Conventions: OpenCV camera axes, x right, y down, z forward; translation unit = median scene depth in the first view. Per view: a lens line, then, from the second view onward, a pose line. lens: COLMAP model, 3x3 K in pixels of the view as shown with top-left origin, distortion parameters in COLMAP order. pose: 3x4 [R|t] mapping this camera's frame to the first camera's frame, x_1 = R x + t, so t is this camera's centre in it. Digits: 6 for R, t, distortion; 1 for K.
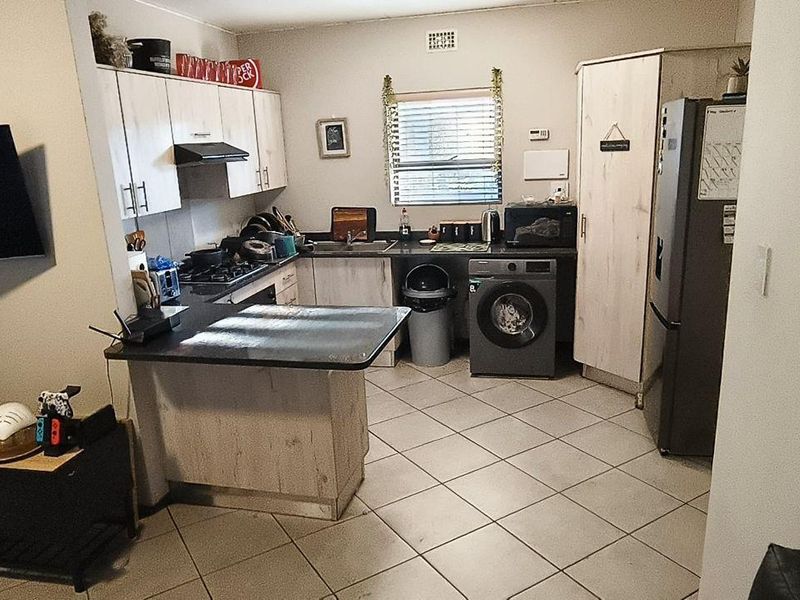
lens RADIAL K [[634.0, 0, 397.7], [0, 634.0, 300.3], [0, 0, 1]] dist [-0.008025, 0.020914]
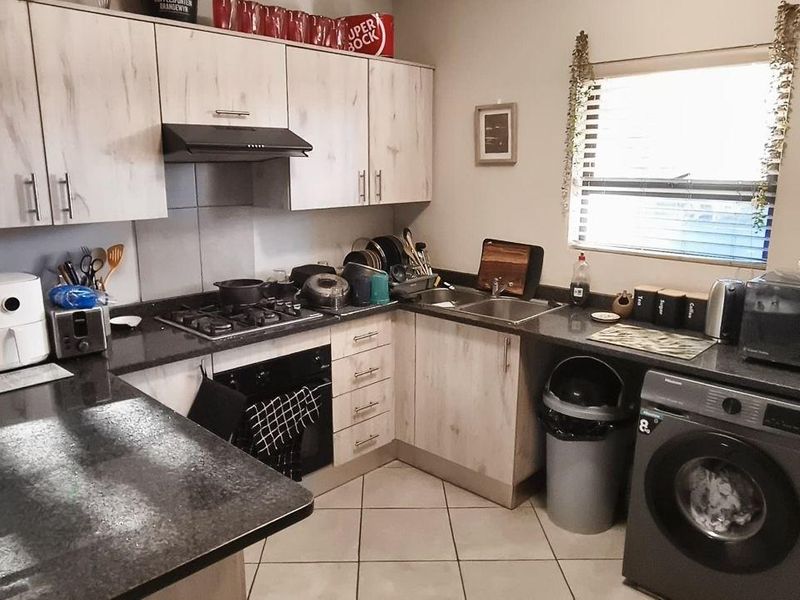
lens RADIAL K [[634.0, 0, 401.6], [0, 634.0, 301.7], [0, 0, 1]] dist [-0.008025, 0.020914]
pose [[0.862565, 0.161203, -0.479578, 0.164209], [-0.169227, 0.985213, 0.026794, -0.091092], [0.476805, 0.058046, 0.877090, 0.408375]]
